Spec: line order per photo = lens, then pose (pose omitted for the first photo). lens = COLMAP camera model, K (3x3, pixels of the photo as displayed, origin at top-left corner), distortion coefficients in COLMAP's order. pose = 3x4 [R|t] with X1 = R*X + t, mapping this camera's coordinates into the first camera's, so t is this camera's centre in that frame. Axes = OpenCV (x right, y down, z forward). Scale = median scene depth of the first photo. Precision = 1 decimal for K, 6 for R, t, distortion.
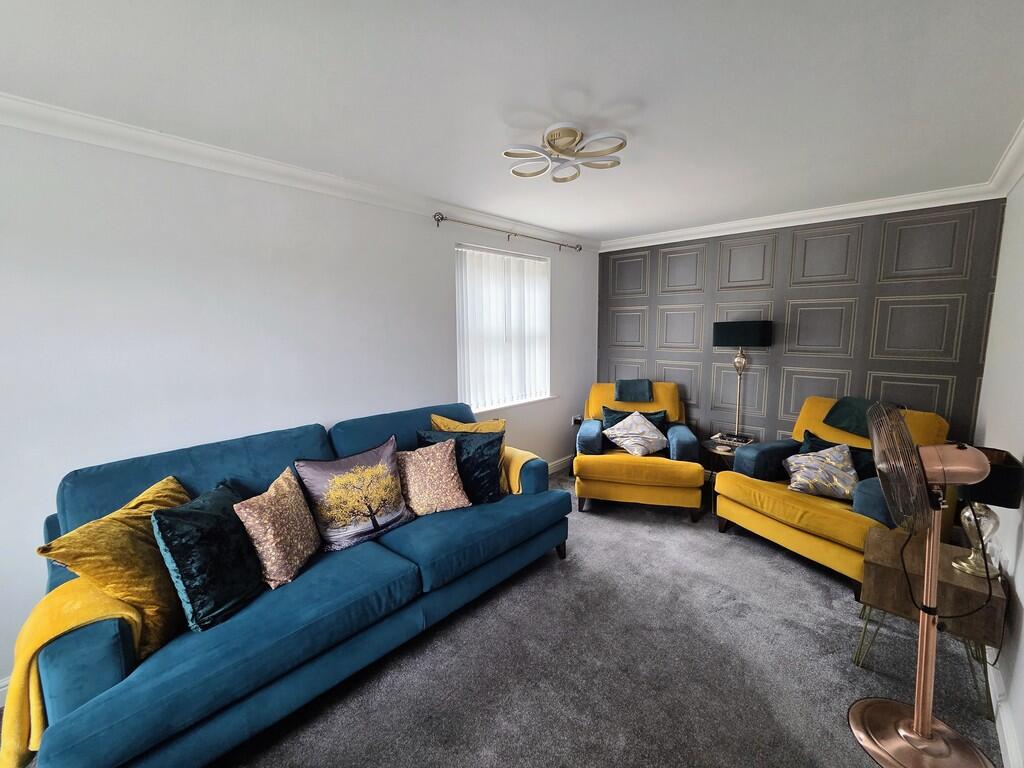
lens RADIAL K [[417.9, 0, 514.2], [0, 417.9, 379.9], [0, 0, 1]] dist [0.000028, 0.000164]
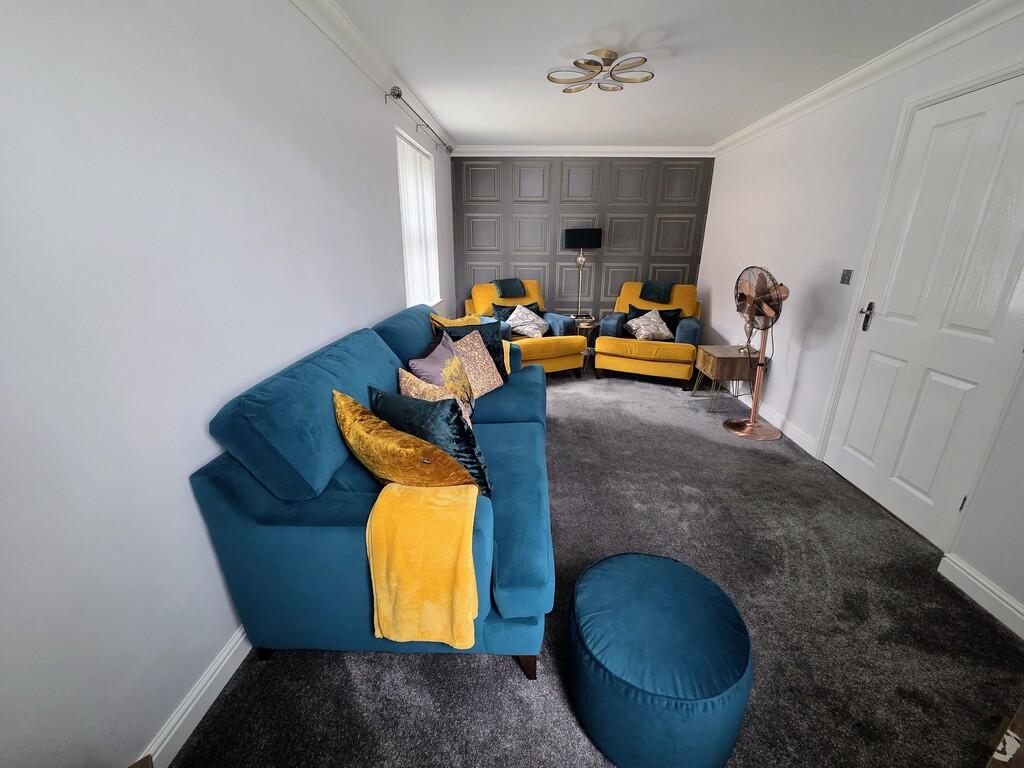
lens RADIAL K [[417.9, 0, 511.4], [0, 417.9, 383.0], [0, 0, 1]] dist [0.000028, 0.000164]
pose [[0.765049, -0.194860, 0.613784, -0.621207], [0.070413, 0.972718, 0.221046, 0.031707], [-0.640111, -0.125893, 0.757897, 0.079863]]
